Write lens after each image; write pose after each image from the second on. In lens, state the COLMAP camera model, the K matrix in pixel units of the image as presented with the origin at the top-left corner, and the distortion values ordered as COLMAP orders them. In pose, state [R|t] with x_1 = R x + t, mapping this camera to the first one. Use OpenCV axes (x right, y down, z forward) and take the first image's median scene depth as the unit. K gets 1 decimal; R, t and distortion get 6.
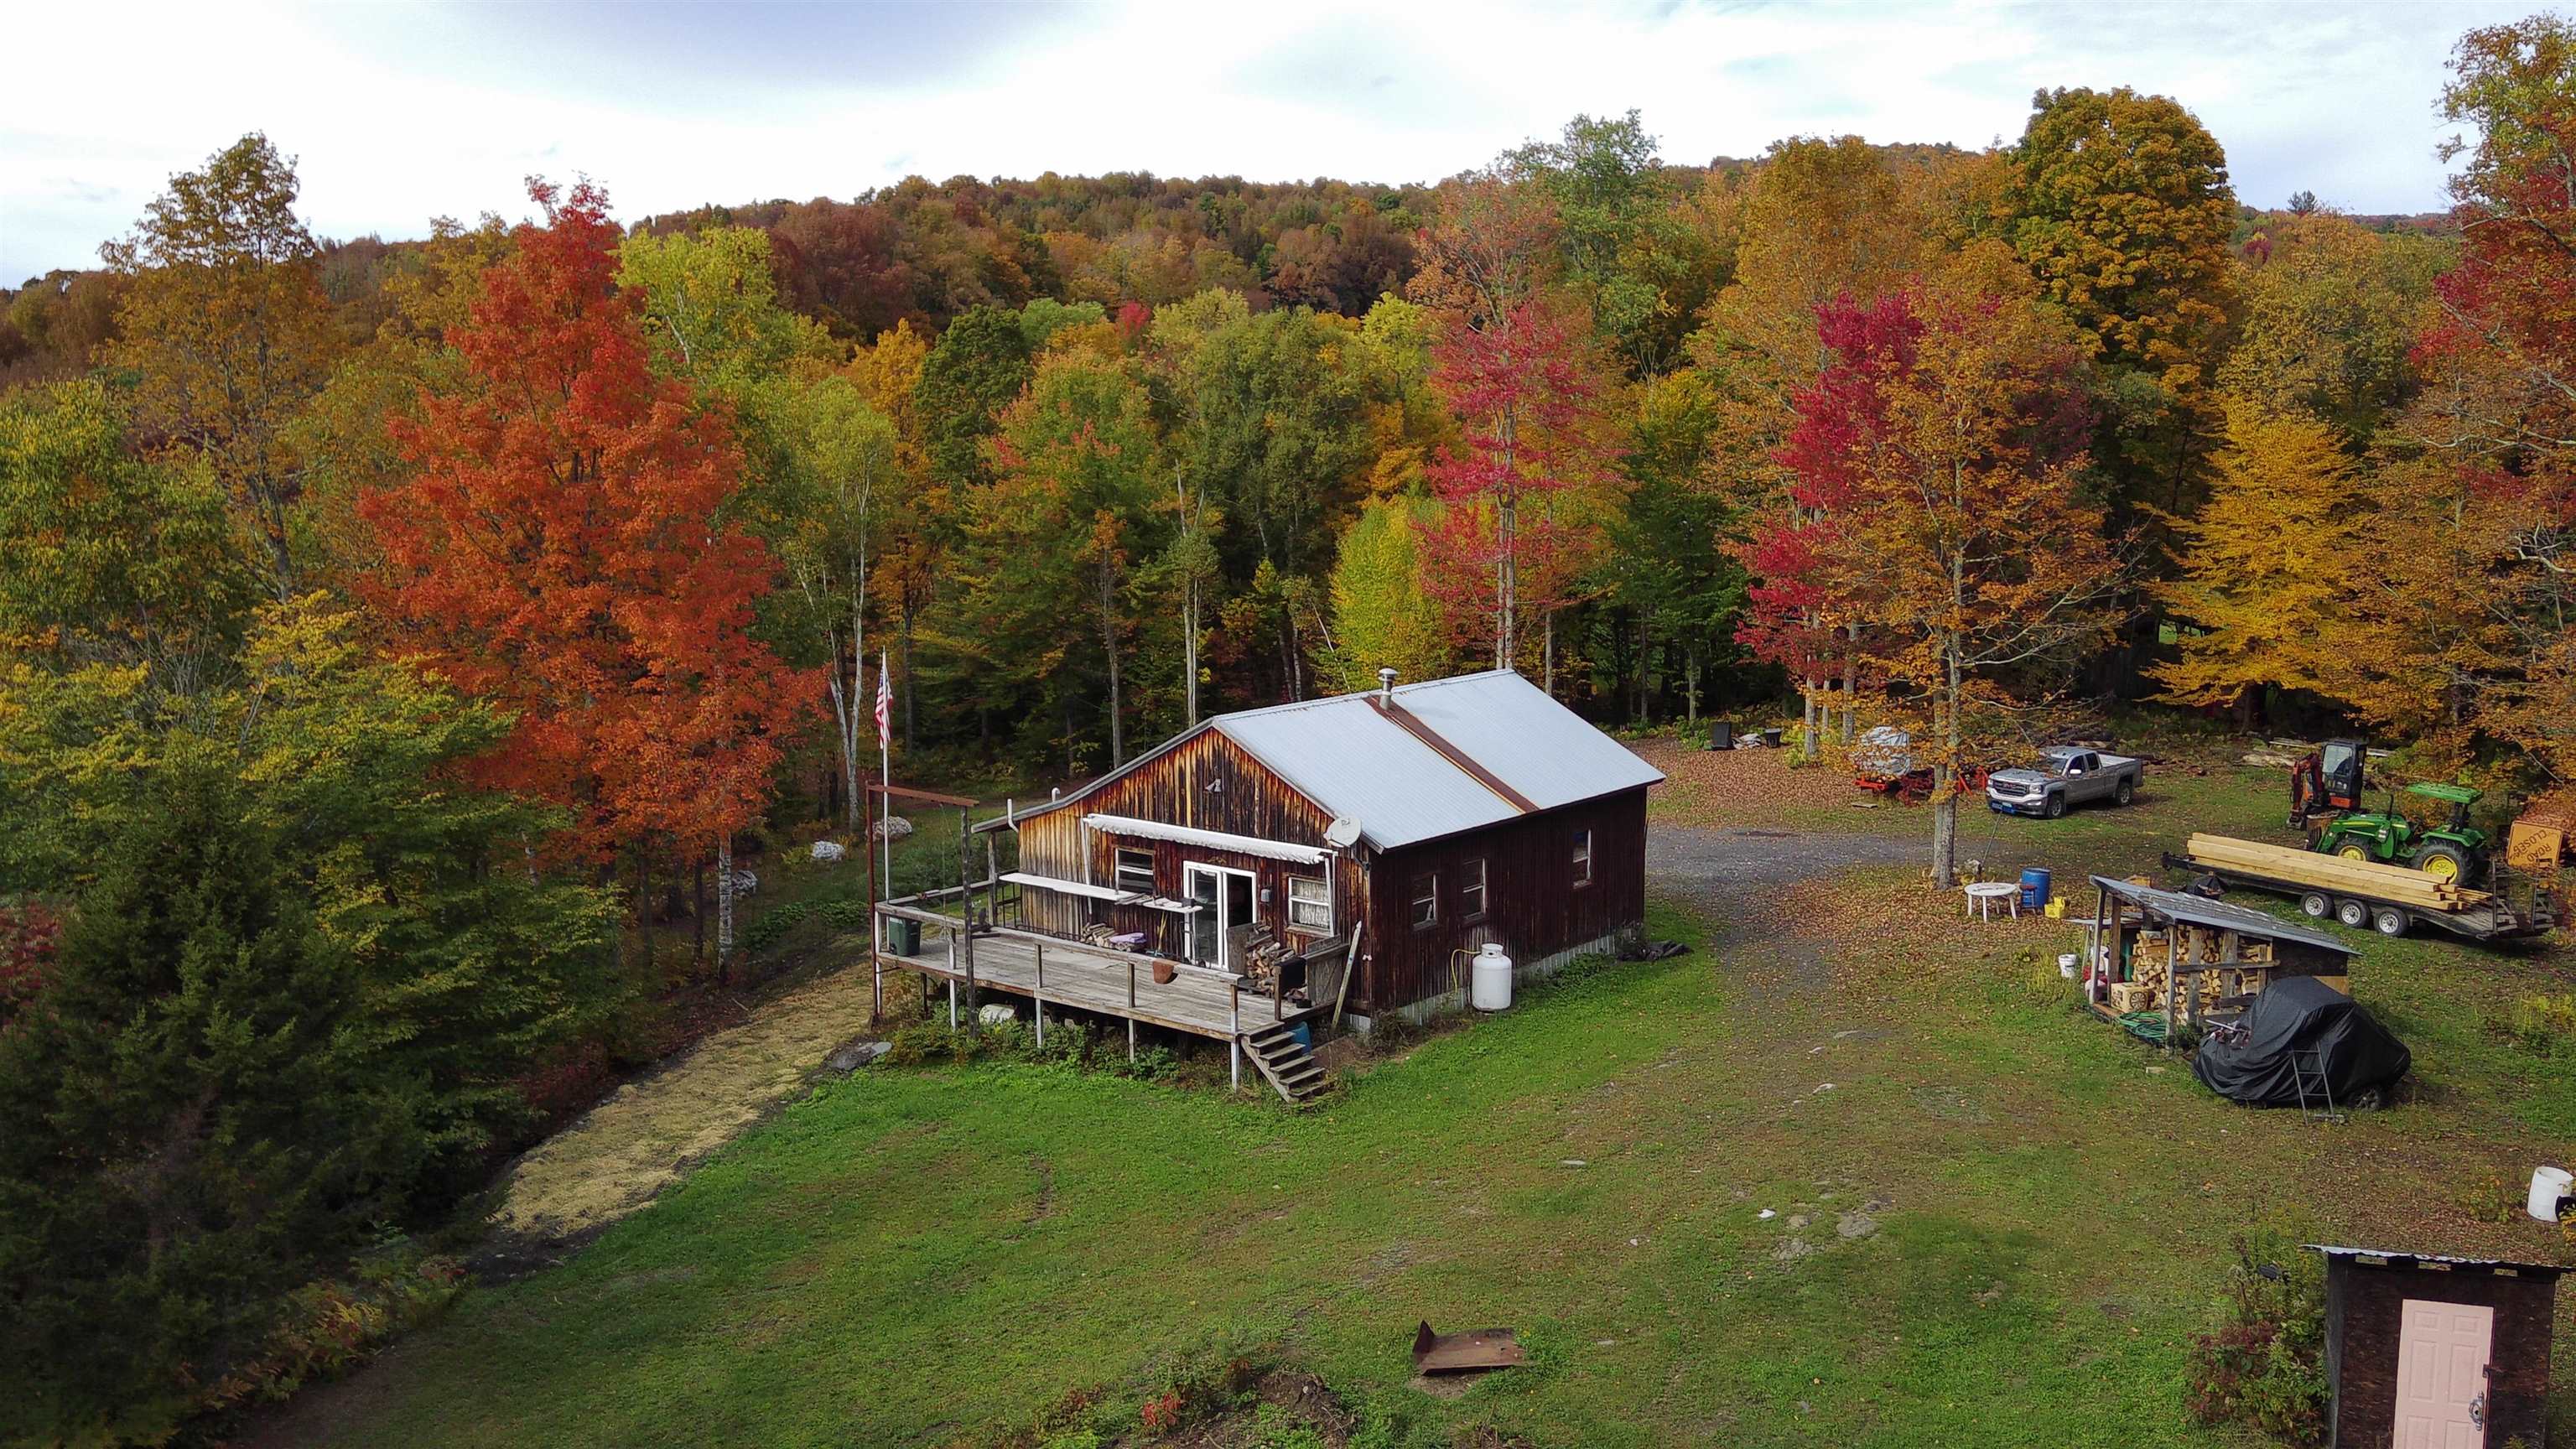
lens RADIAL K [[2129.6, 0, 1284.8], [0, 2129.6, 728.0], [0, 0, 1]] dist [0.130653, -0.218965]
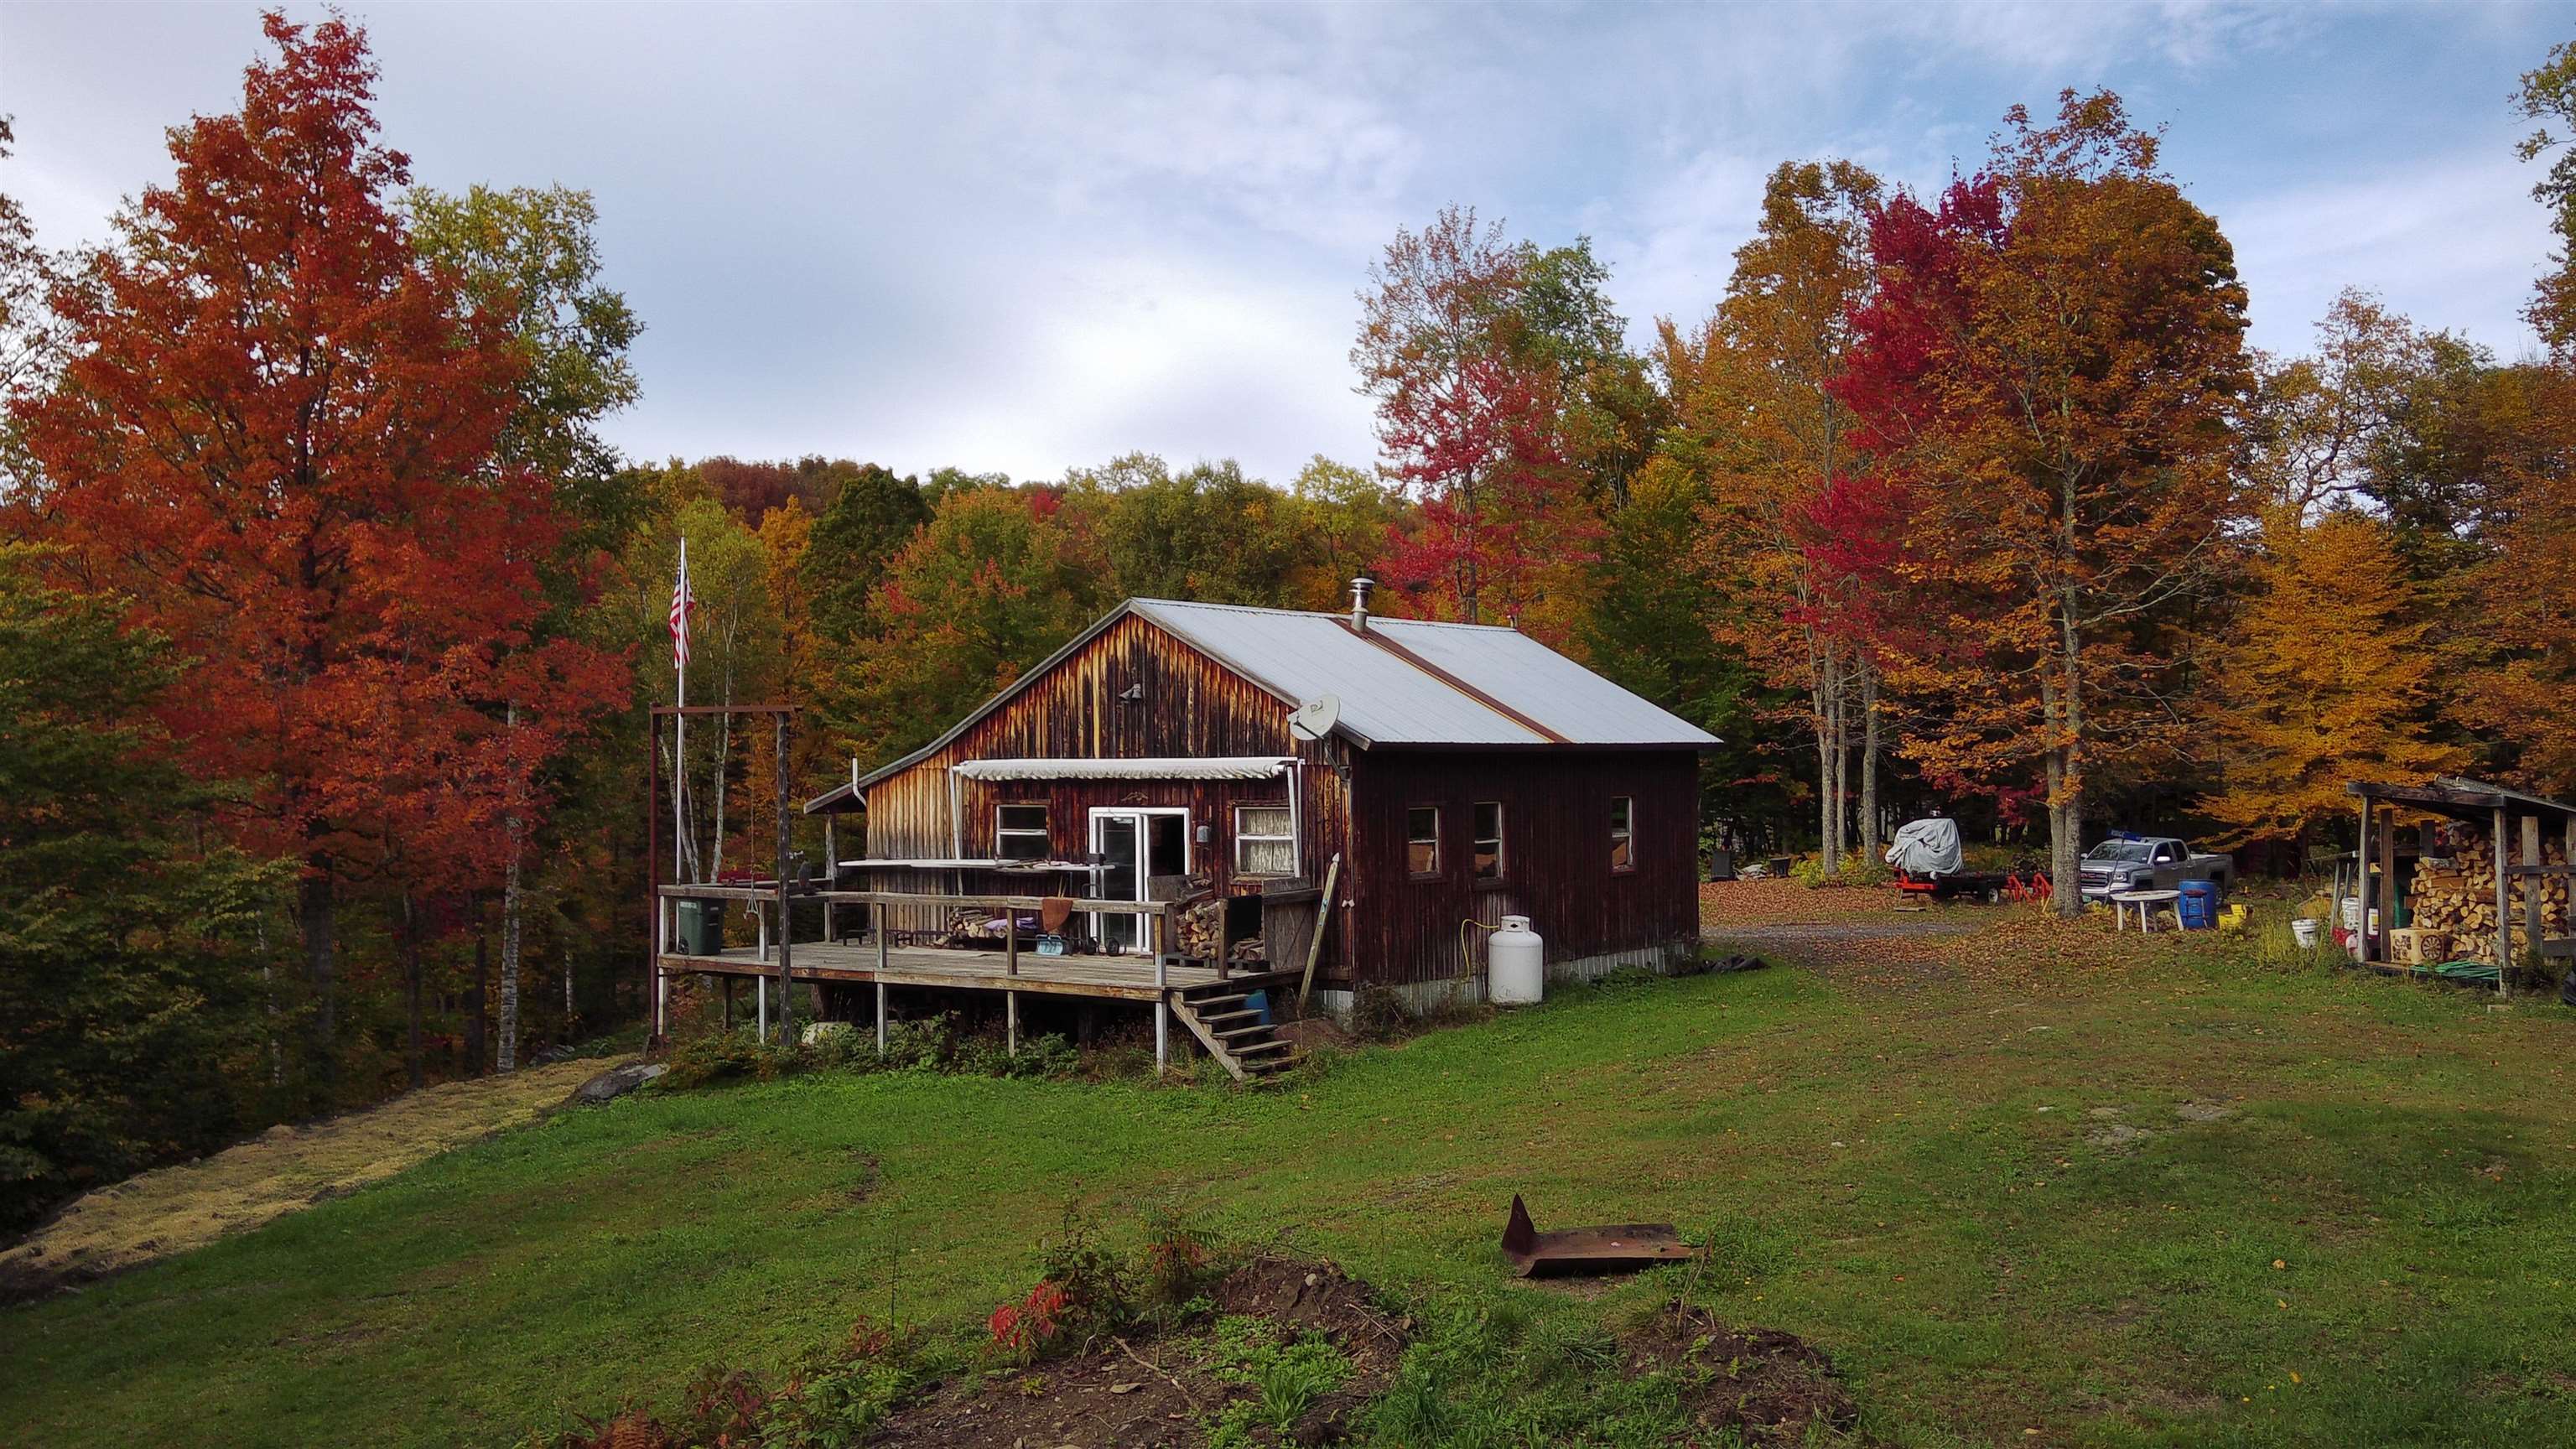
lens RADIAL K [[2129.6, 0, 1284.8], [0, 2129.6, 728.0], [0, 0, 1]] dist [0.130653, -0.218965]
pose [[0.999201, -0.001935, 0.039910, -0.009805], [0.008125, 0.987799, -0.155522, 0.150540], [-0.039122, 0.155722, 0.987026, 0.277227]]
